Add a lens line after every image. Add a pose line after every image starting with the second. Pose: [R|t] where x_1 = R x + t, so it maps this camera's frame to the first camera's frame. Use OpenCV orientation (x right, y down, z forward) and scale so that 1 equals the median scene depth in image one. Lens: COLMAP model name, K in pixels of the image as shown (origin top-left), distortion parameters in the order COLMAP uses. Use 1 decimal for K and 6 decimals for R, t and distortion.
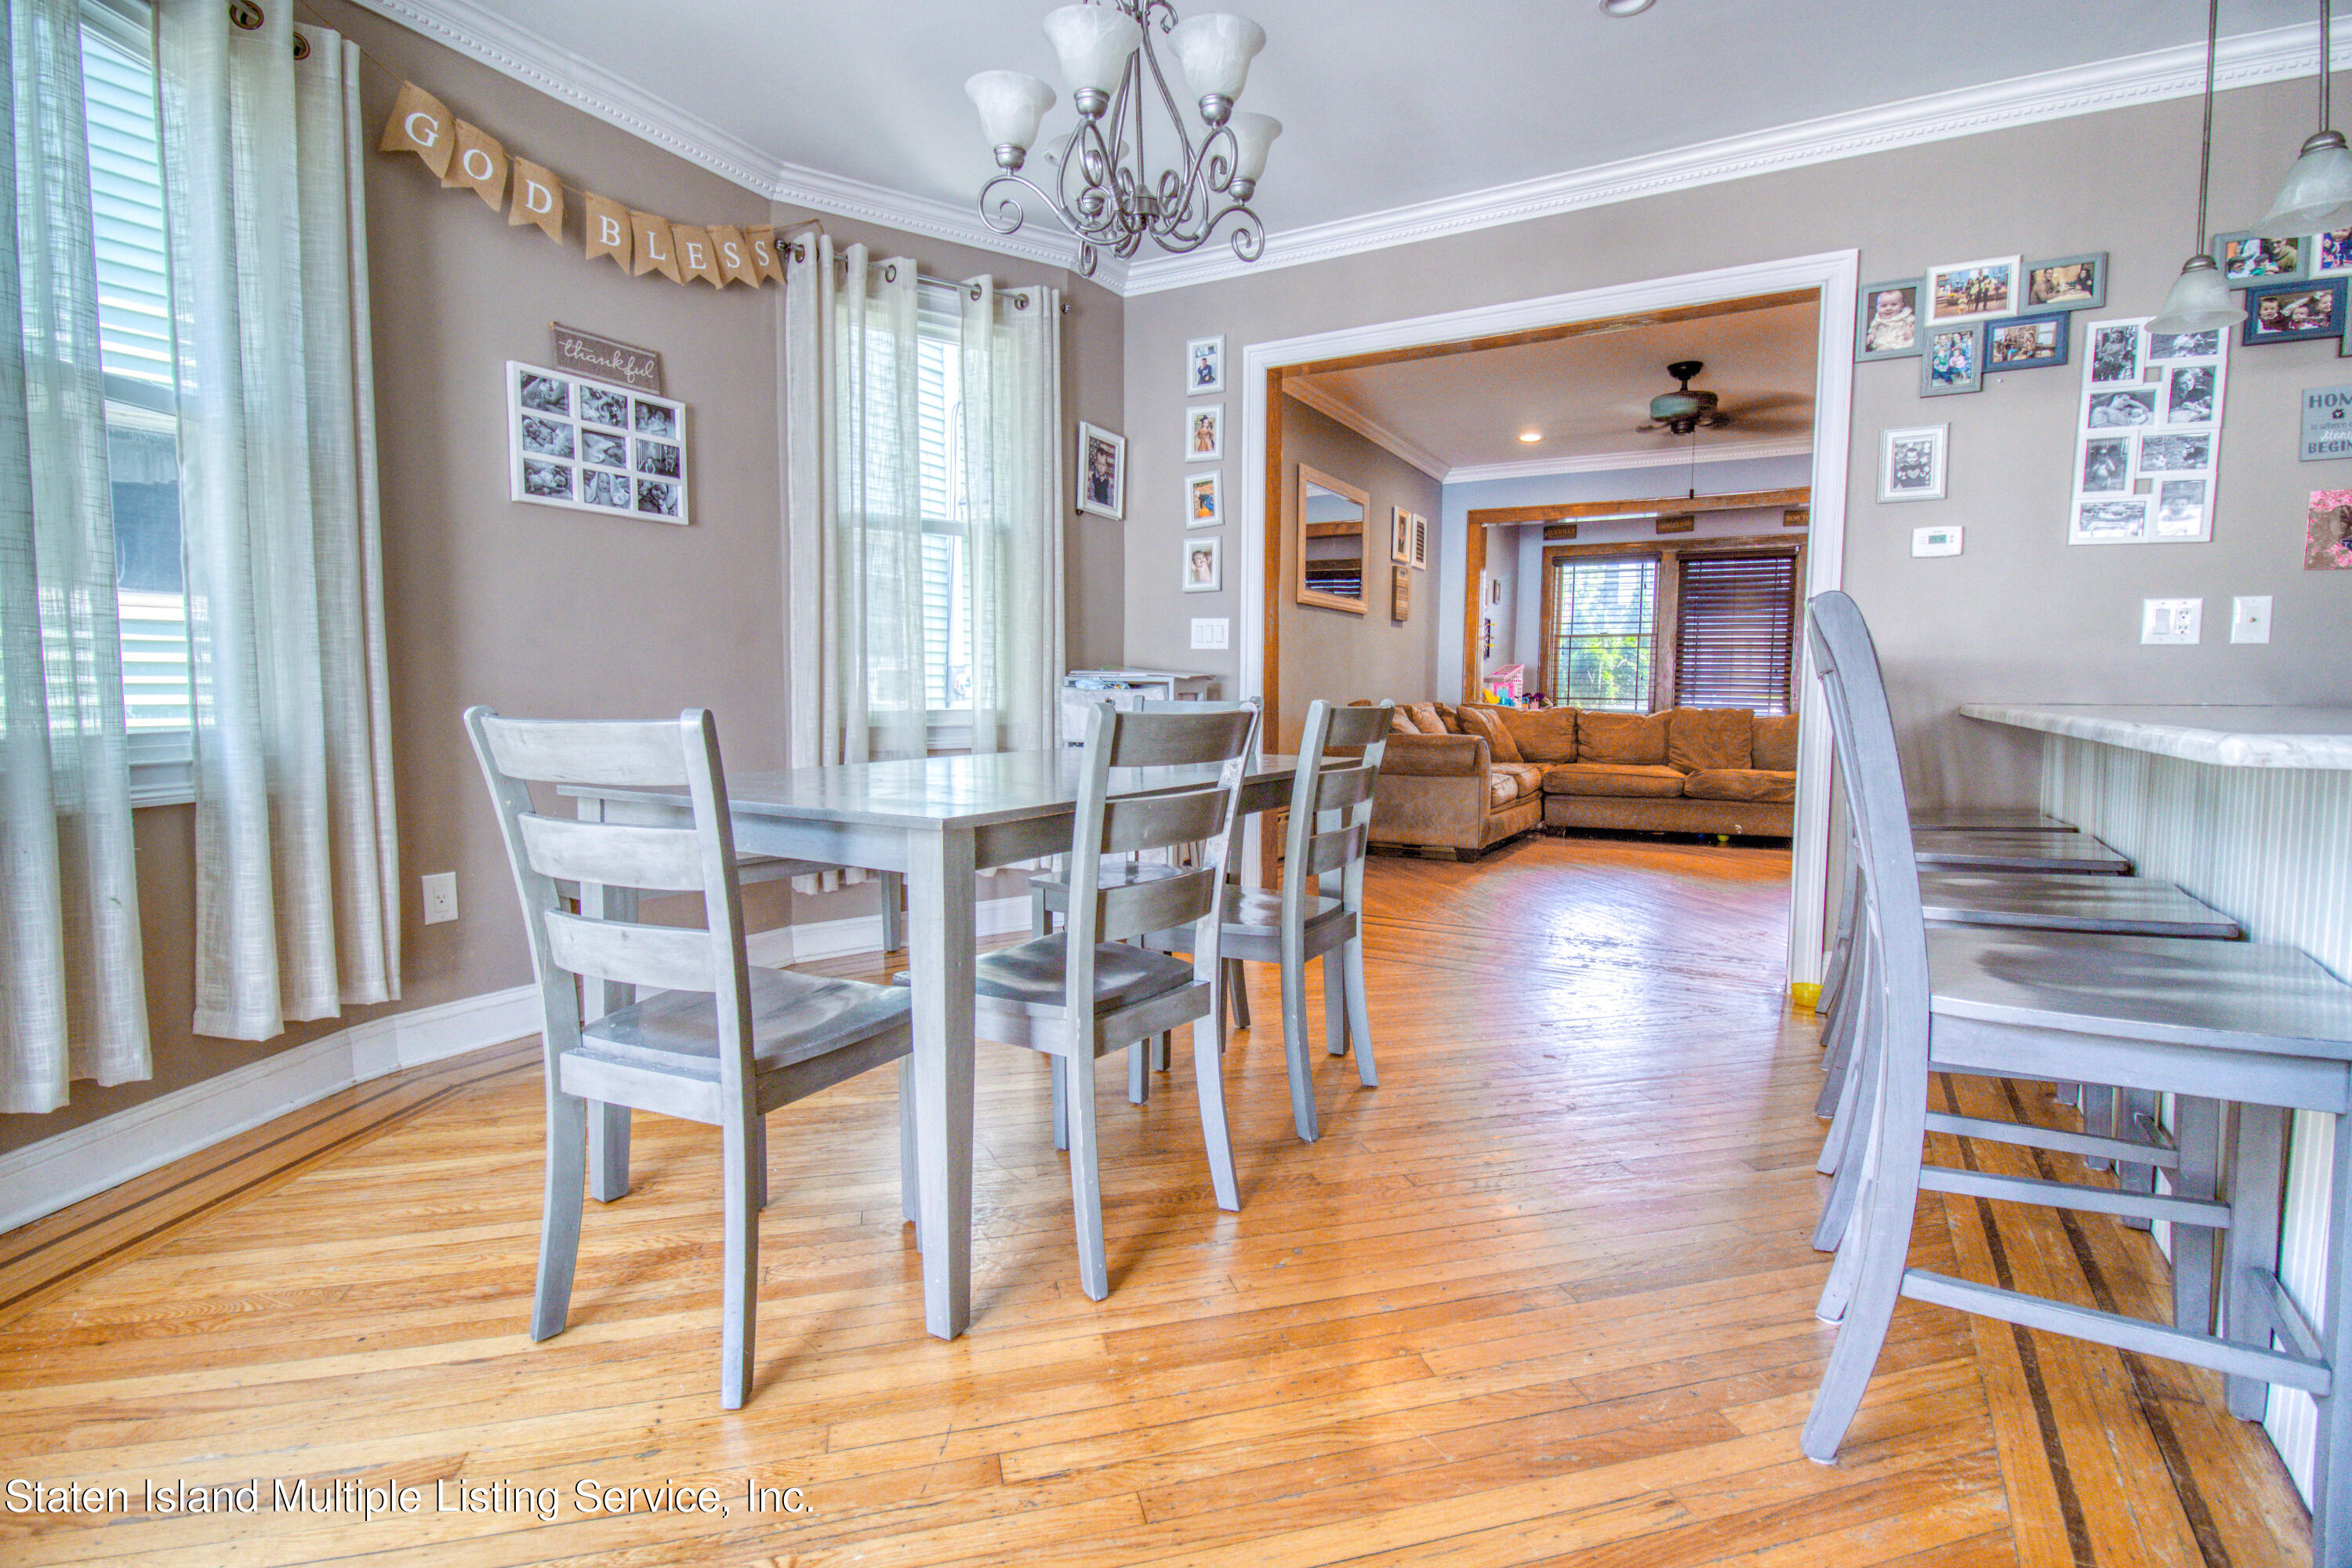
lens RADIAL K [[1109.3, 0, 1189.9], [0, 1109.3, 780.0], [0, 0, 1]] dist [0.003137, -0.014686]
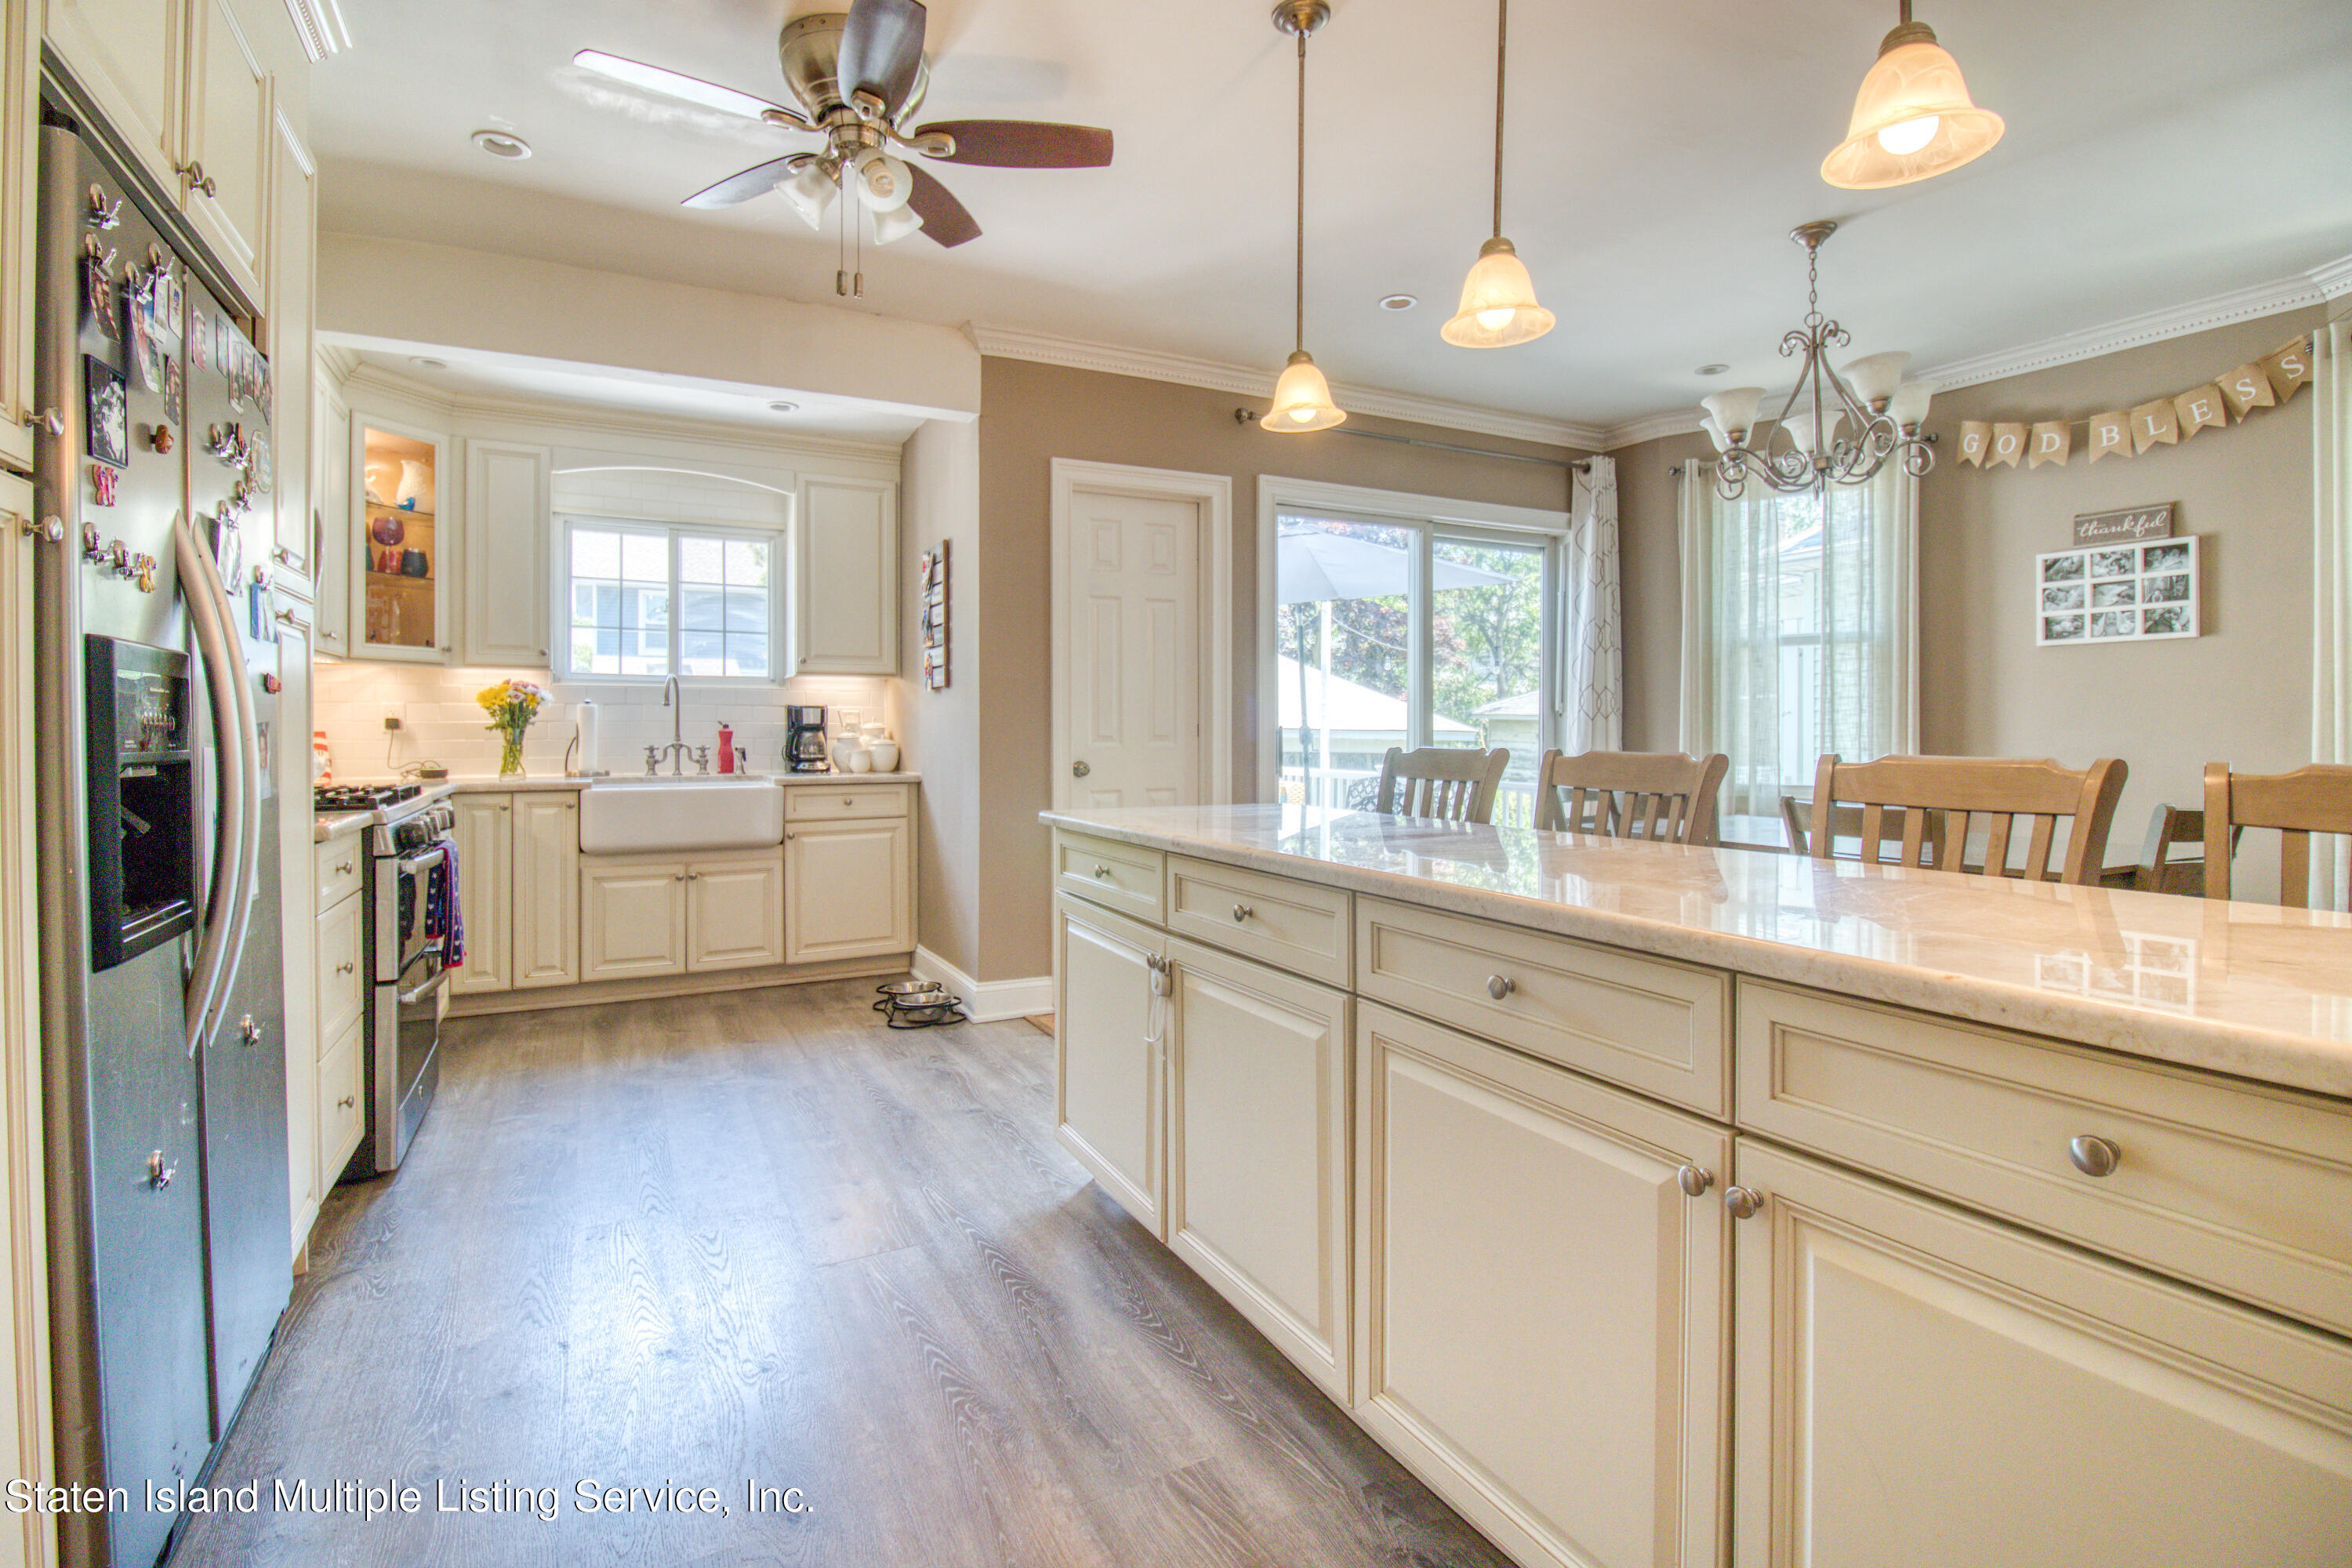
lens RADIAL K [[1119.8, 0, 1191.2], [0, 1119.8, 732.7], [0, 0, 1]] dist [-0.004493, -0.001222]
pose [[-0.529491, -0.001269, -0.848315, 1.183733], [-0.069384, 0.996713, 0.041817, -0.110929], [0.845473, 0.081001, -0.527838, 0.777976]]
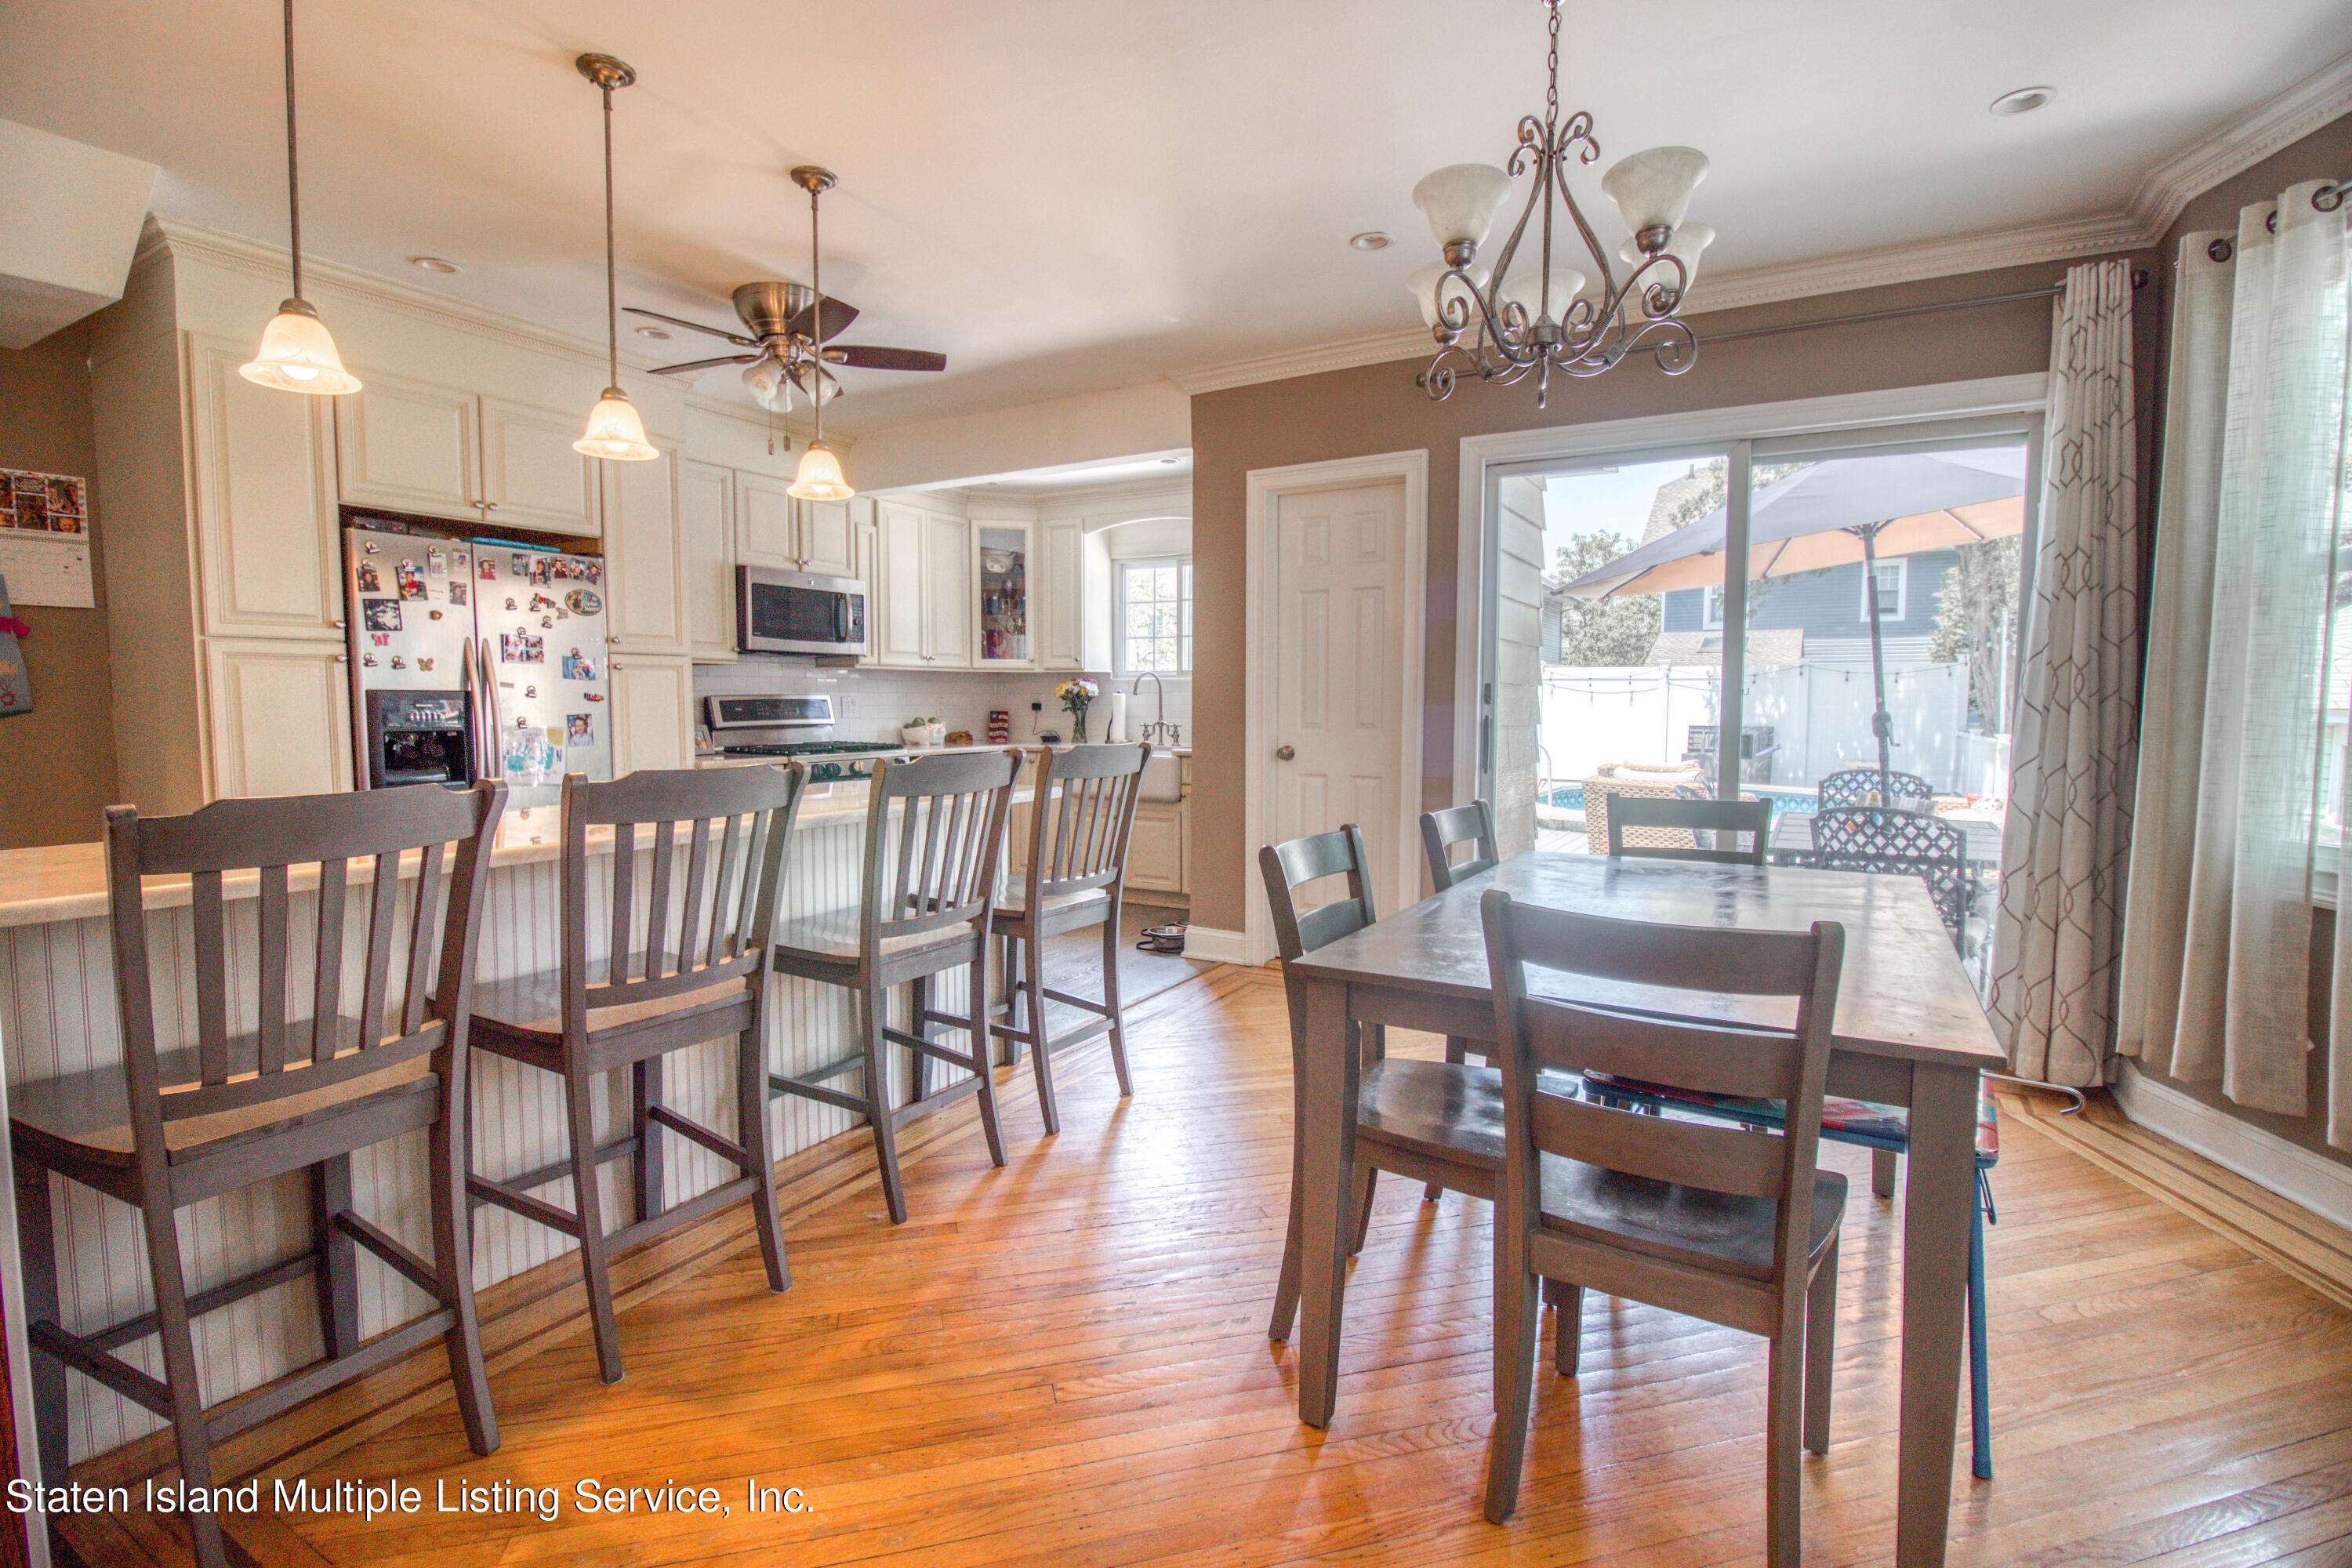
lens RADIAL K [[1098.2, 0, 1185.0], [0, 1098.2, 779.7], [0, 0, 1]] dist [0.002642, -0.013577]
pose [[-0.999977, -0.006116, -0.003023, 0.194680], [-0.006505, 0.988305, 0.152353, -0.190290], [0.002056, 0.152369, -0.988321, 1.422503]]
